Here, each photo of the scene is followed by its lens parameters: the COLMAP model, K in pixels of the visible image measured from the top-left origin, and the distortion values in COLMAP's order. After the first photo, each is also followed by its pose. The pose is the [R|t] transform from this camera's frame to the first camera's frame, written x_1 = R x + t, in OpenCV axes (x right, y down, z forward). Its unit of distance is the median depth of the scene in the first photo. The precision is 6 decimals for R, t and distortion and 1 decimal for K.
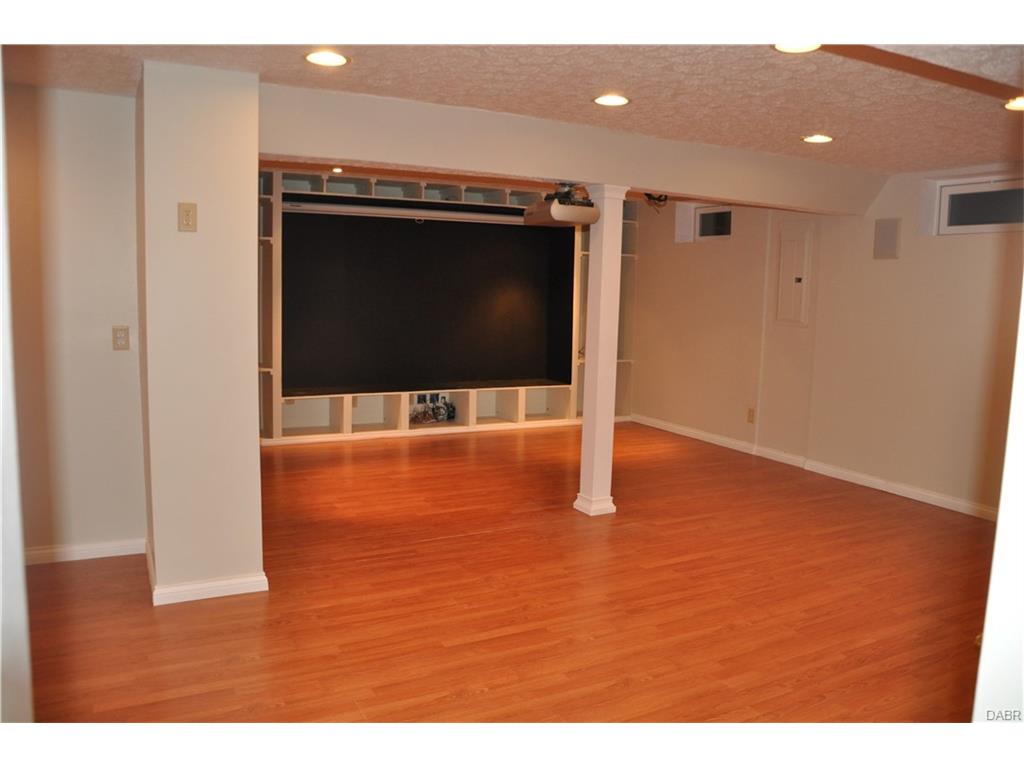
lens RADIAL K [[796.8, 0, 512.0], [0, 796.8, 384.0], [0, 0, 1]] dist [-0.159248, 0.116026]
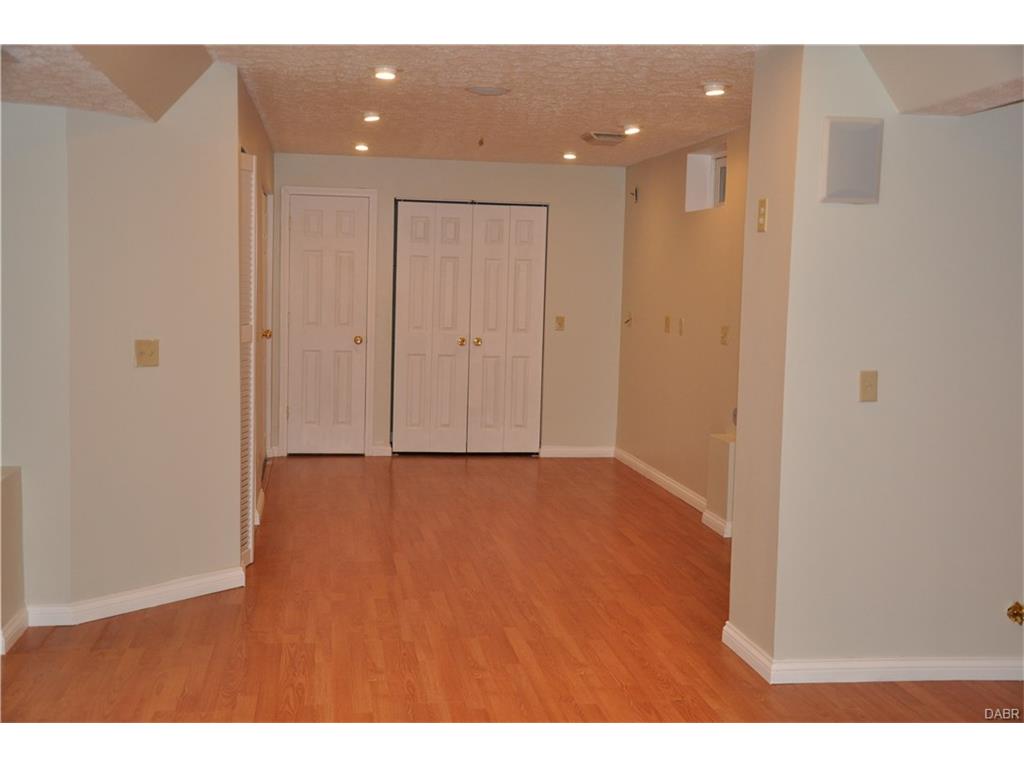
lens RADIAL K [[1192.4, 0, 512.0], [0, 1192.4, 384.0], [0, 0, 1]] dist [-0.002400, 0.348242]
pose [[-0.322569, 0.049295, -0.945261, 0.812842], [-0.157061, 0.982012, 0.104809, -0.103841], [0.933424, 0.182272, -0.309024, 0.995364]]
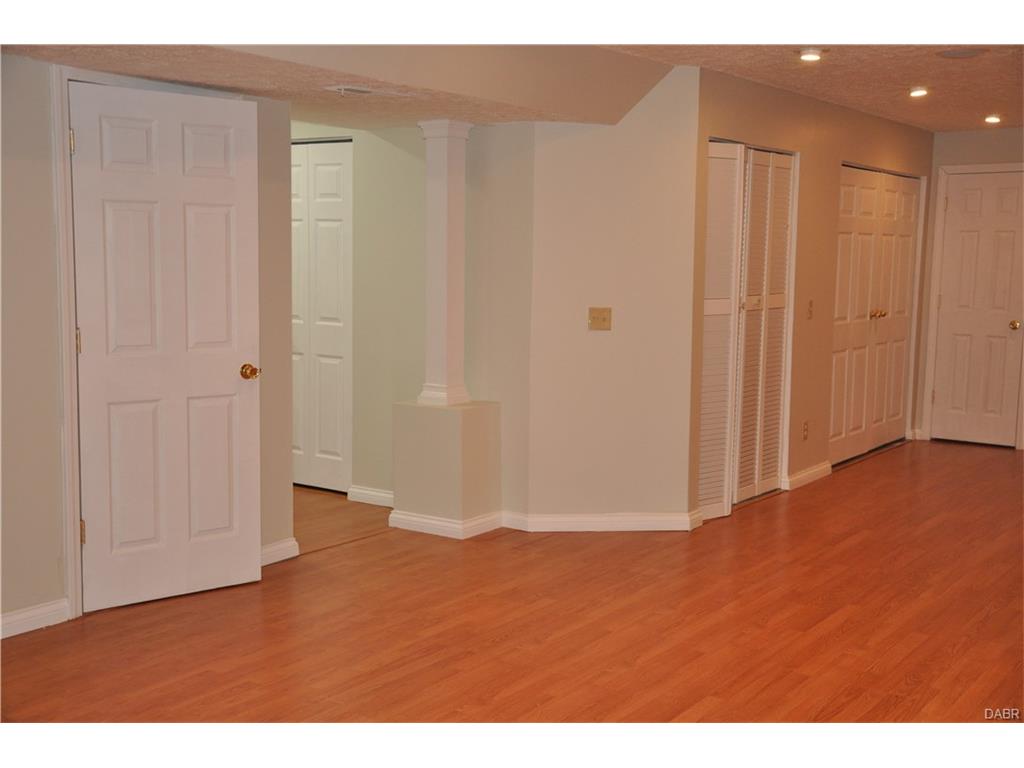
lens RADIAL K [[1192.4, 0, 512.0], [0, 1192.4, 384.0], [0, 0, 1]] dist [-0.002400, 0.348242]
pose [[-0.890835, 0.008987, -0.454238, 0.522431], [-0.100382, 0.971202, 0.216079, -0.178168], [0.443098, 0.238088, -0.864279, 1.516974]]
